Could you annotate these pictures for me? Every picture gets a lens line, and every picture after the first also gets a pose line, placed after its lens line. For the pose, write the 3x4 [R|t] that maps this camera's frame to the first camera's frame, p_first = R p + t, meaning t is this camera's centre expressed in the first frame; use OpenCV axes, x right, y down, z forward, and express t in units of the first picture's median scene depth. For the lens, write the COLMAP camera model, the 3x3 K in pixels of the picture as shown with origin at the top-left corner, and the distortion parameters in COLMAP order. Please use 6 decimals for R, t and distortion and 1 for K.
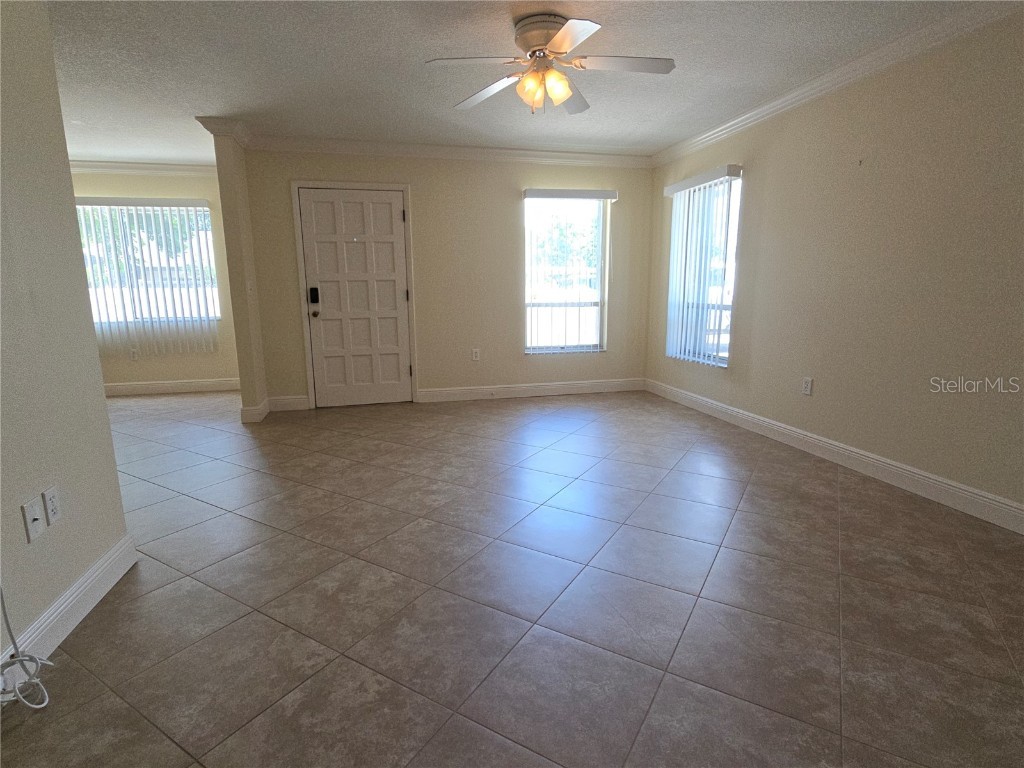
lens RADIAL K [[525.7, 0, 510.4], [0, 525.7, 386.2], [0, 0, 1]] dist [0.000839, 0.001512]
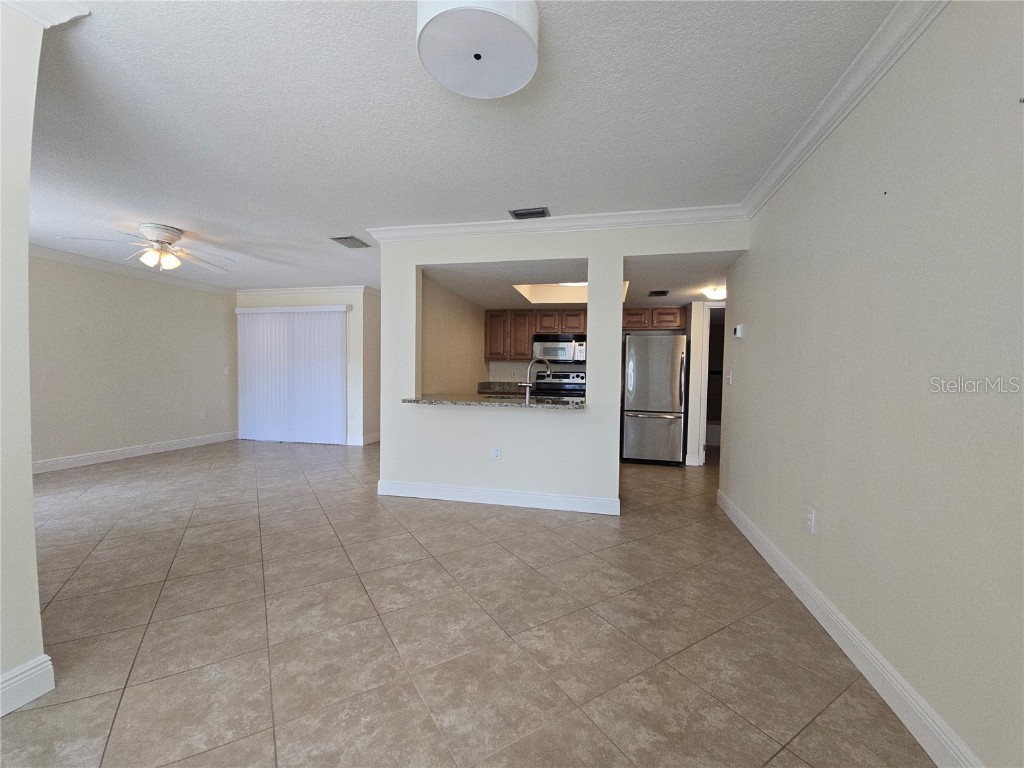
lens RADIAL K [[418.6, 0, 512.7], [0, 418.6, 386.5], [0, 0, 1]] dist [0.000844, -0.000973]
pose [[-0.895155, -0.018441, 0.445374, -1.410940], [0.075065, 0.978639, 0.191393, -0.283915], [-0.439390, 0.204758, -0.874649, 1.558935]]
